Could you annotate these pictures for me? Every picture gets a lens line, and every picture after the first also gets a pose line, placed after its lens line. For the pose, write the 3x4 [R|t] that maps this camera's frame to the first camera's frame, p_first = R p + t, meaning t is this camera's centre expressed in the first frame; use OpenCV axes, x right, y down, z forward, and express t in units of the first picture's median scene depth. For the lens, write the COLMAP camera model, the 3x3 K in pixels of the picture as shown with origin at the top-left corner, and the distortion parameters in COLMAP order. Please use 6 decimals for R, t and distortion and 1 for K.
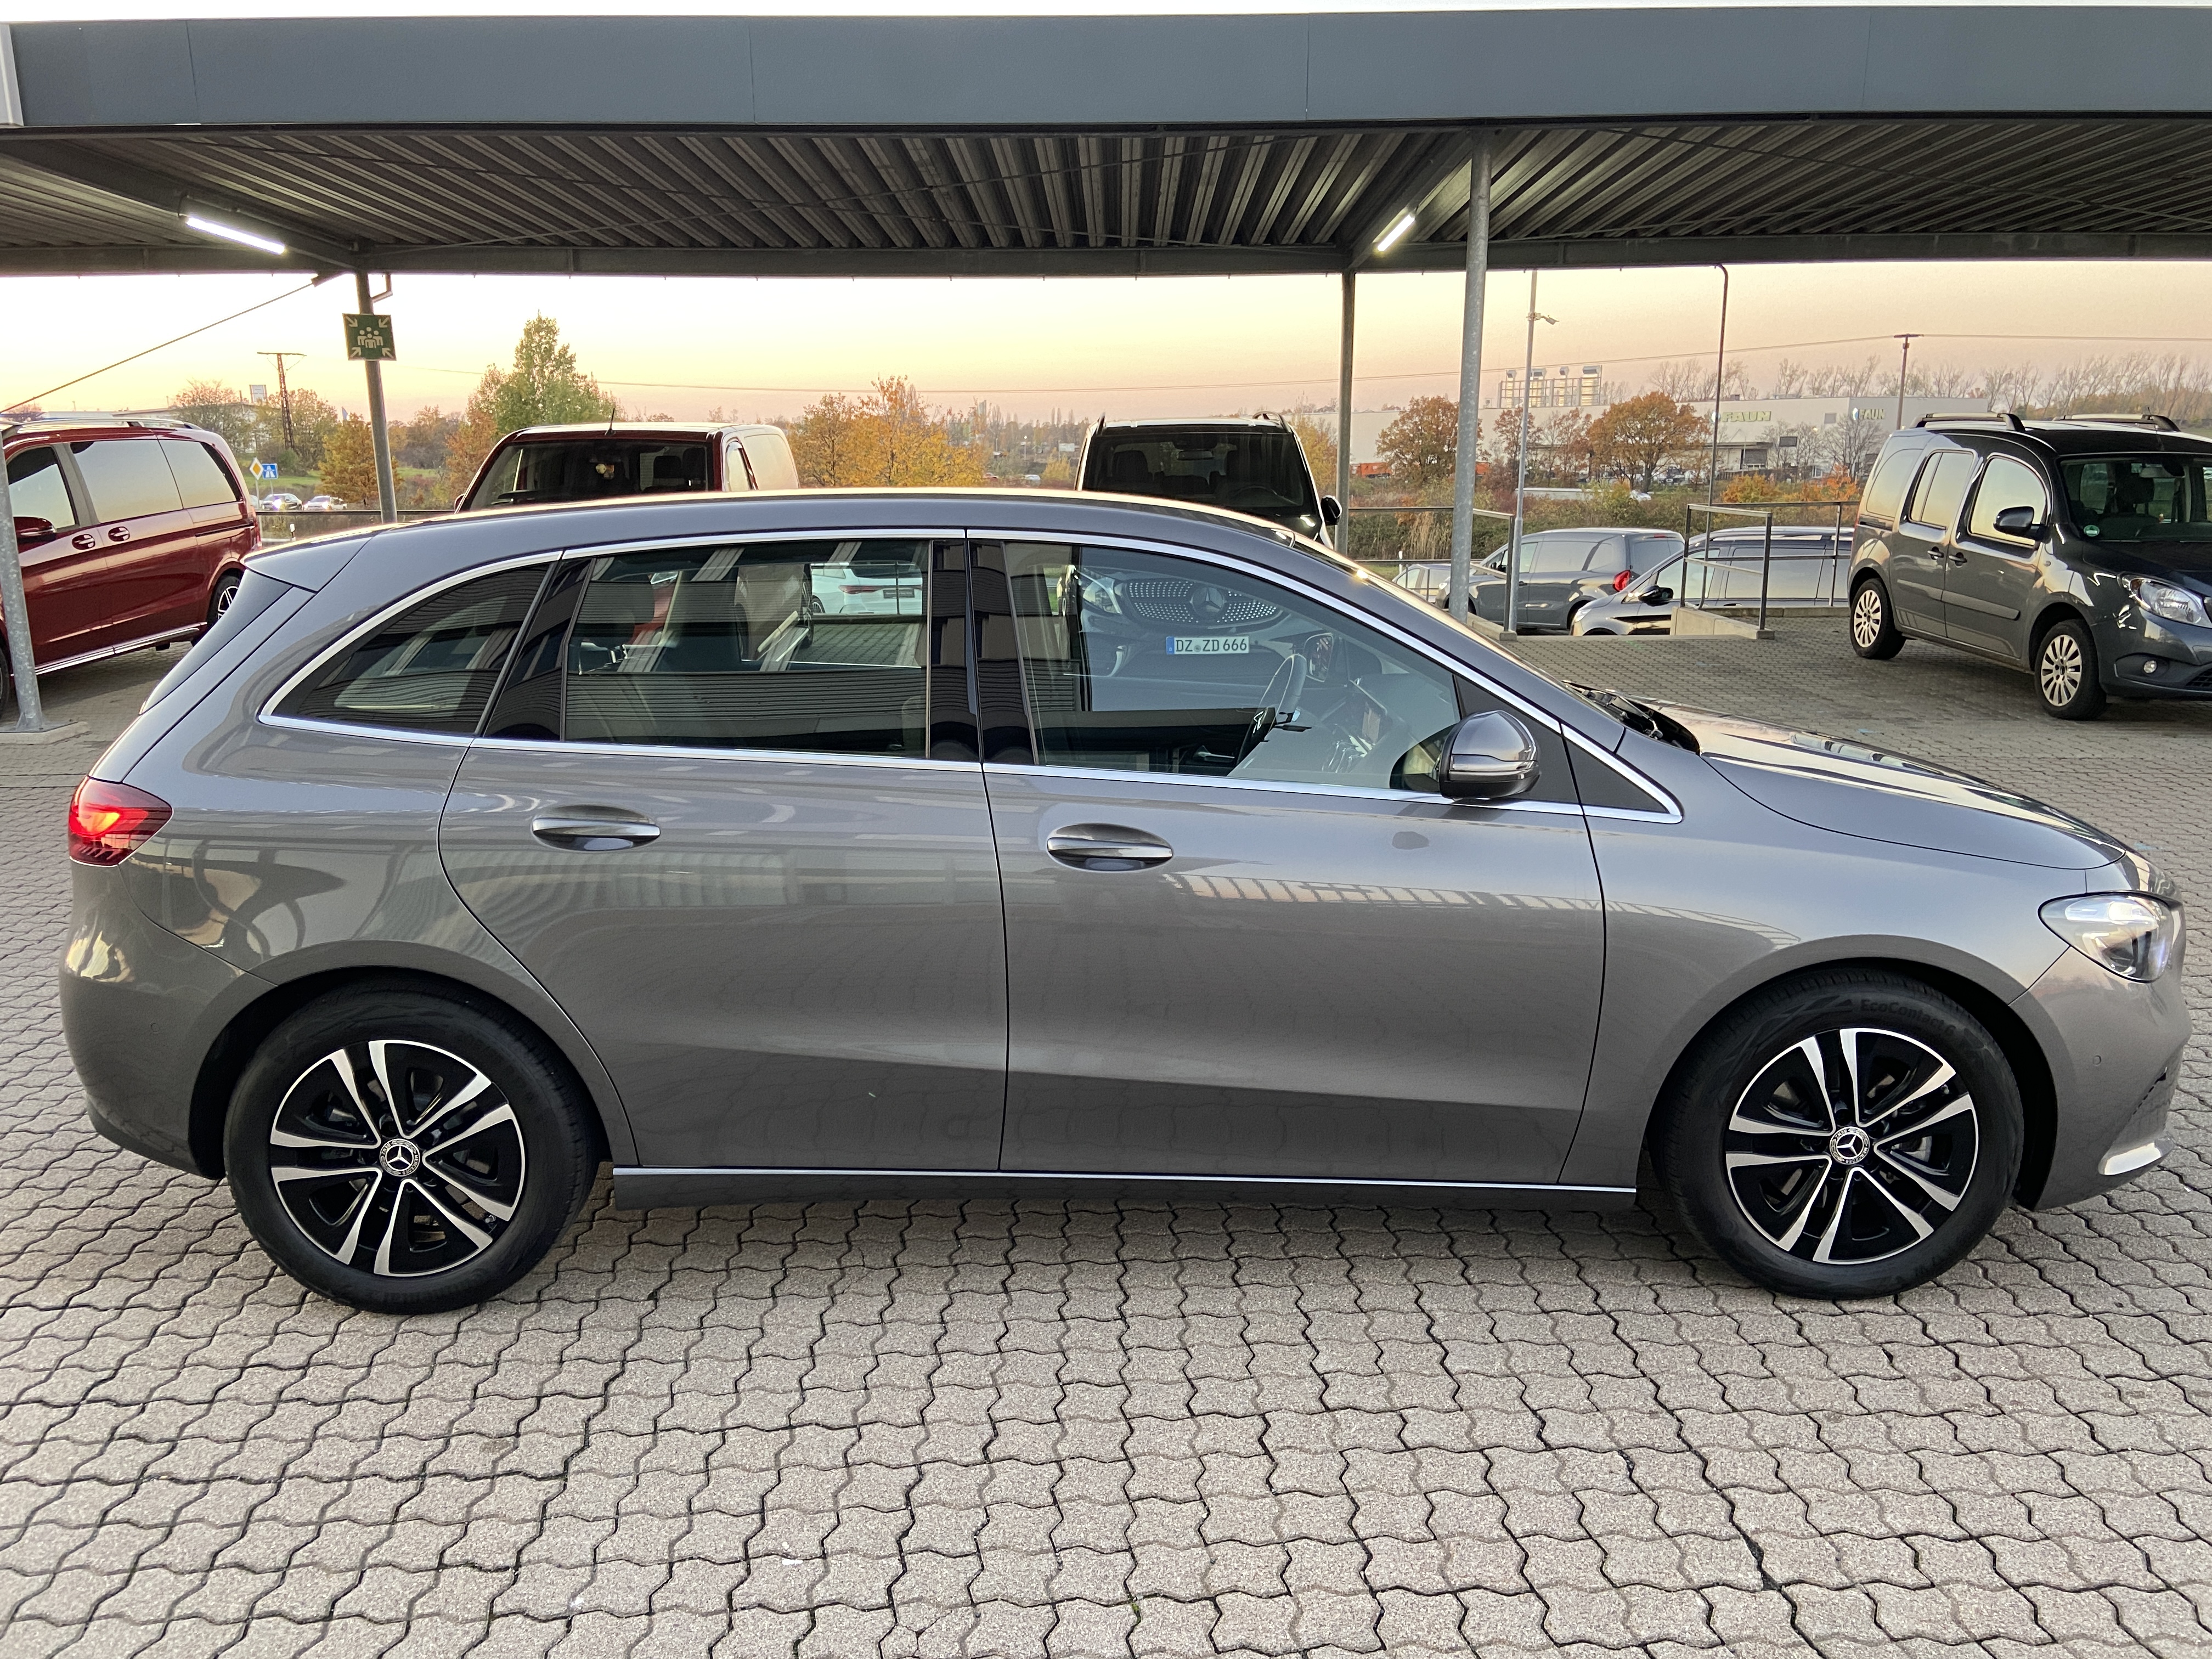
lens RADIAL K [[1732.6, 0, 1106.0], [0, 1732.6, 829.5], [0, 0, 1]] dist [0.166118, -0.250989]
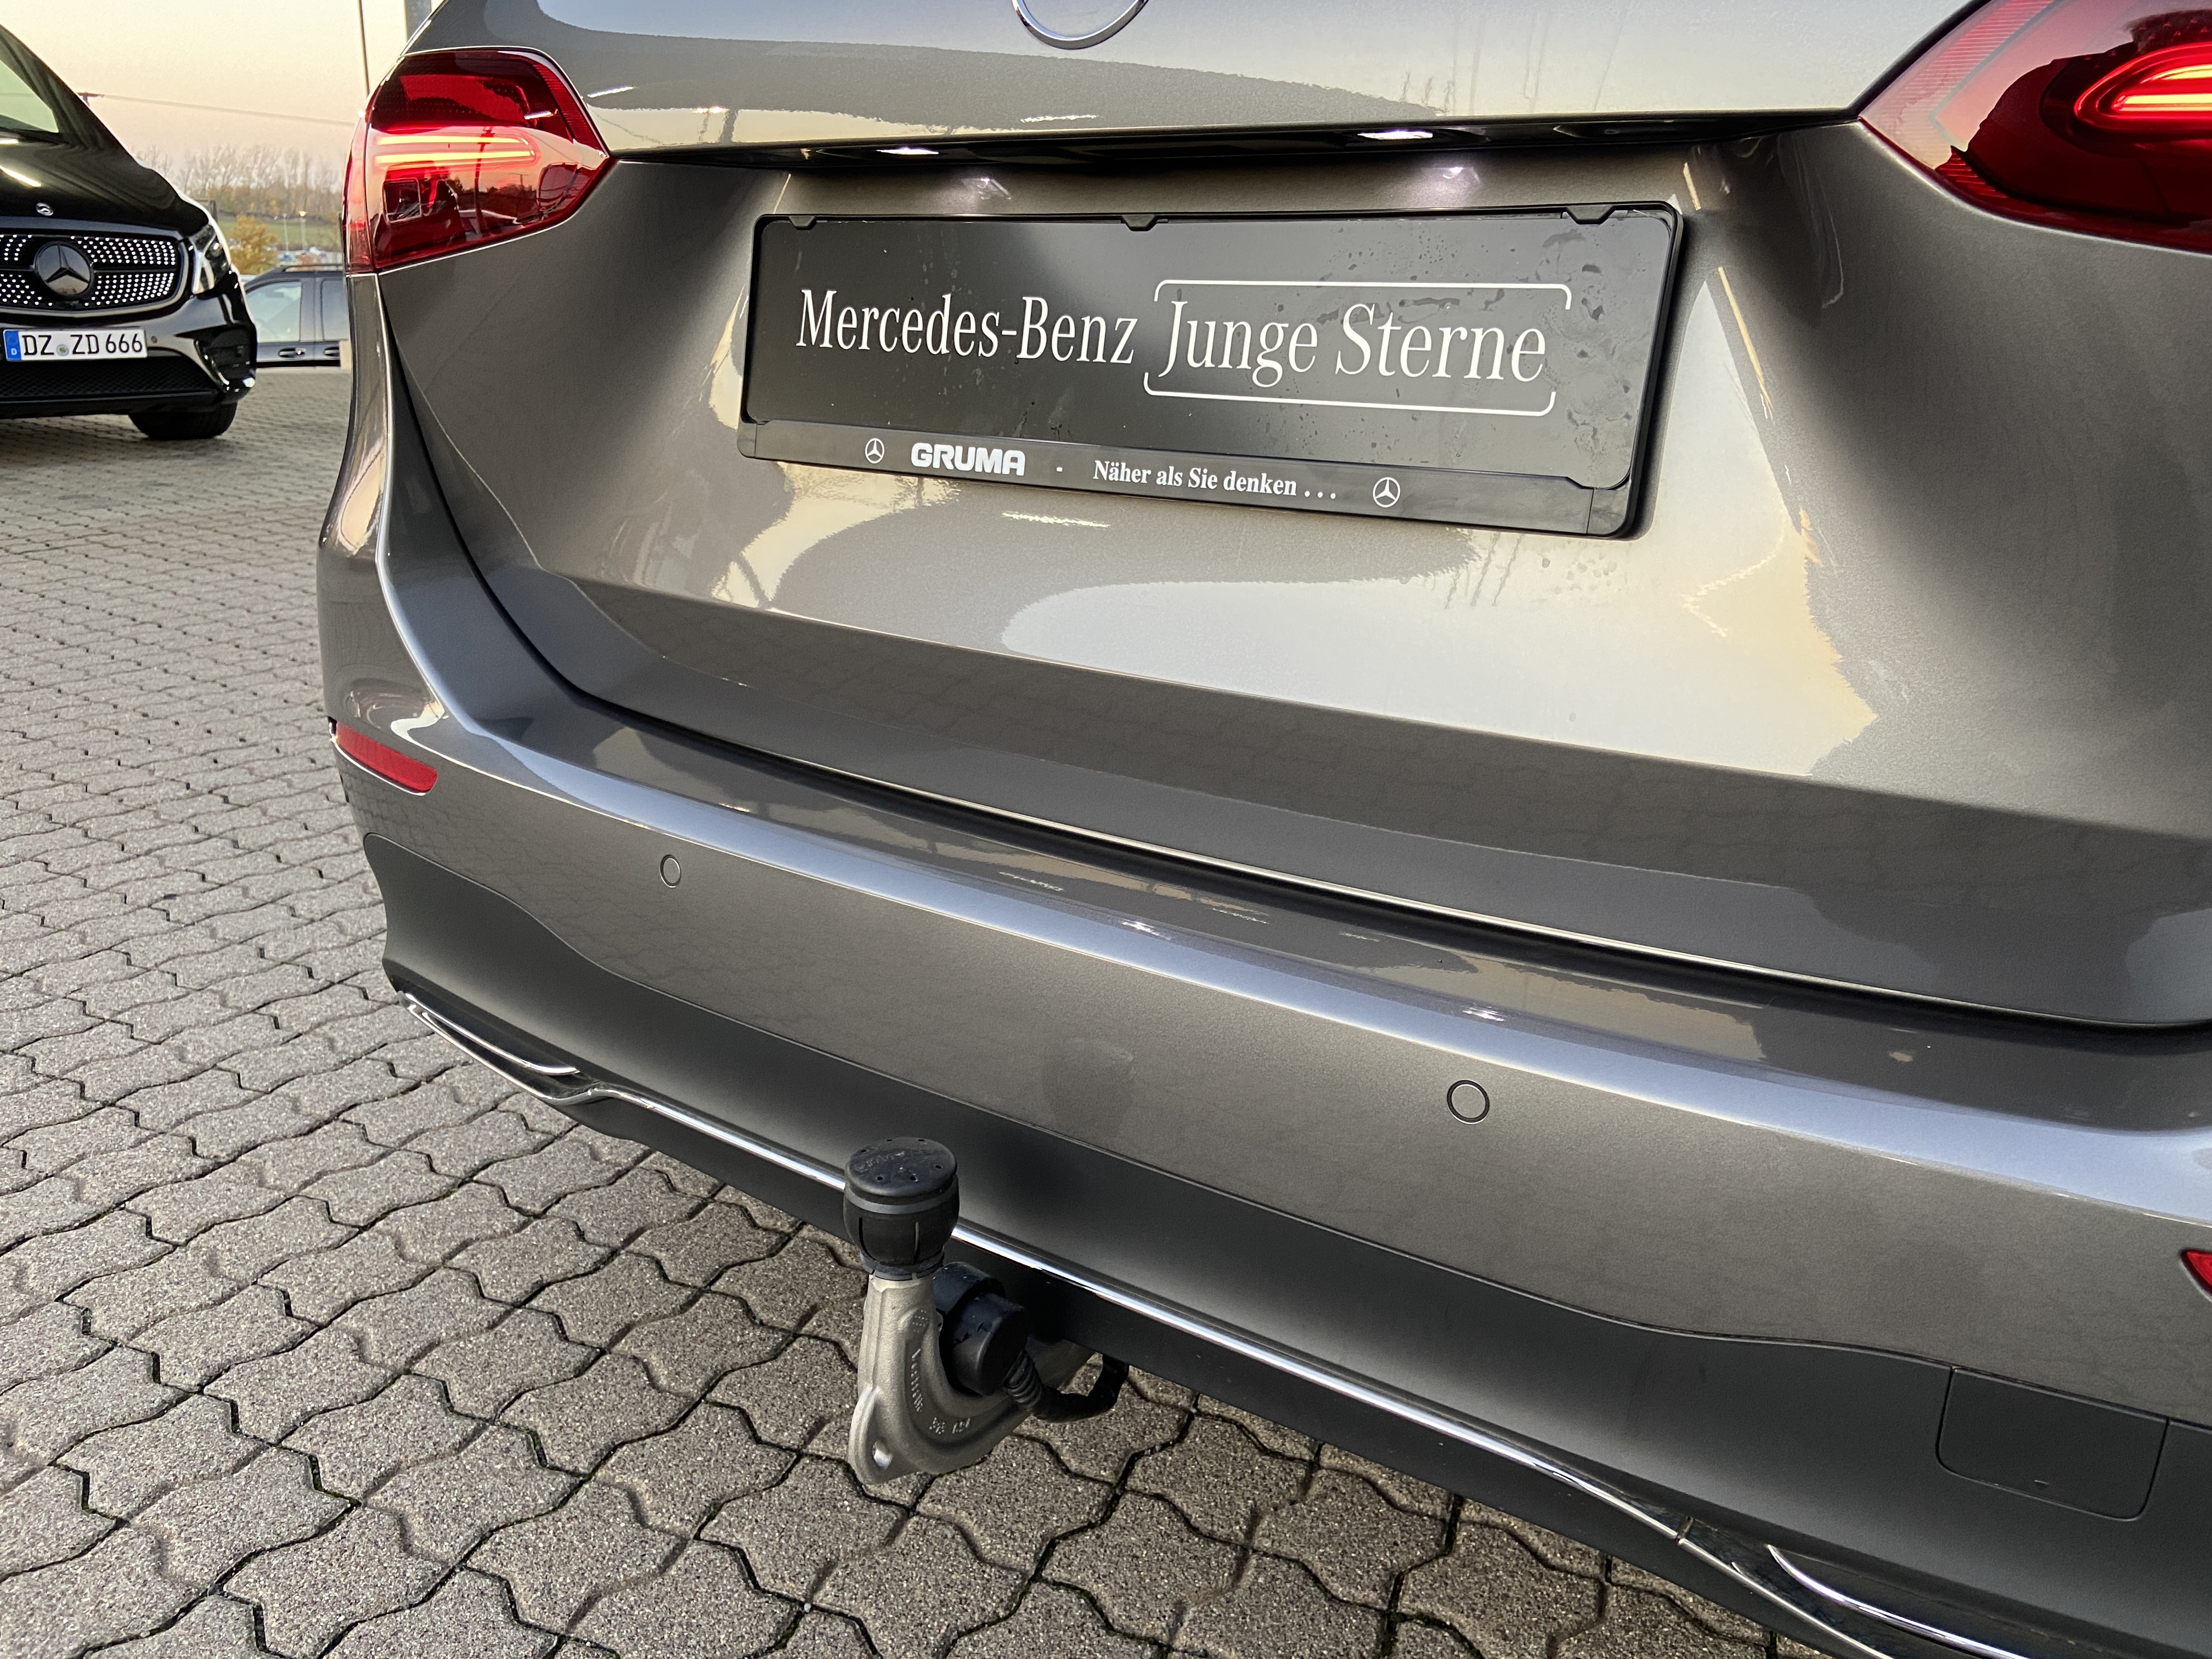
lens RADIAL K [[1681.4, 0, 1106.0], [0, 1681.4, 829.5], [0, 0, 1]] dist [0.100709, -0.125076]
pose [[0.538016, -0.227213, 0.811735, -0.236840], [0.136383, 0.973762, 0.182173, 0.000060], [-0.831829, 0.012695, 0.554887, 0.312570]]
